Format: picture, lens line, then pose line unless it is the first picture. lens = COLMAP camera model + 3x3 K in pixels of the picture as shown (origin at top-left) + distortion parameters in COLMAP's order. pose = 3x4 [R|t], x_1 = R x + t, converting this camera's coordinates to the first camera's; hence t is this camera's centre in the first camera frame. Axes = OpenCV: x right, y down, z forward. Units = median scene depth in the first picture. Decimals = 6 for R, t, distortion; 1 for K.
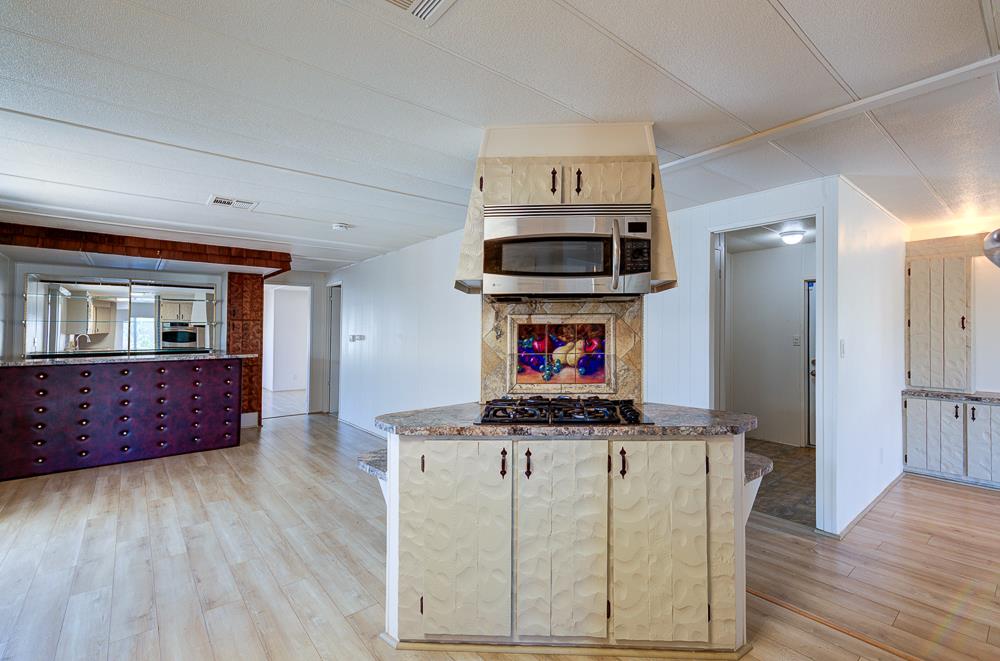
lens RADIAL K [[457.8, 0, 536.8], [0, 457.8, 331.8], [0, 0, 1]] dist [0.000528, 0.000985]
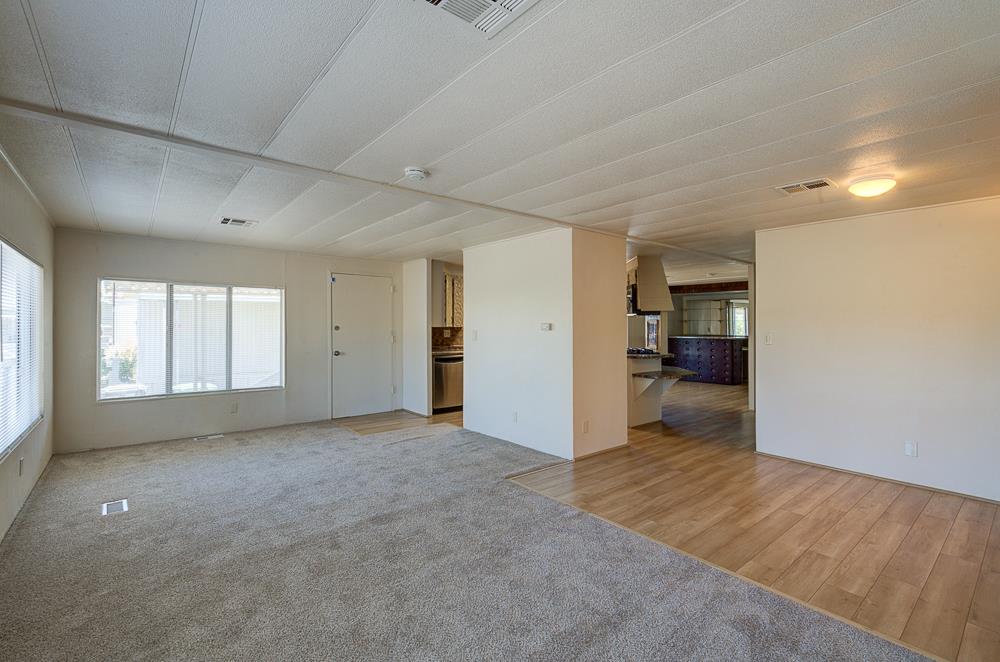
lens RADIAL K [[457.8, 0, 494.1], [0, 457.8, 299.8], [0, 0, 1]] dist [0.000528, 0.000985]
pose [[-0.013287, -0.047392, -0.998788, 1.359092], [-0.005692, 0.998864, -0.047320, -0.011341], [0.999896, 0.005057, -0.013542, 0.042814]]
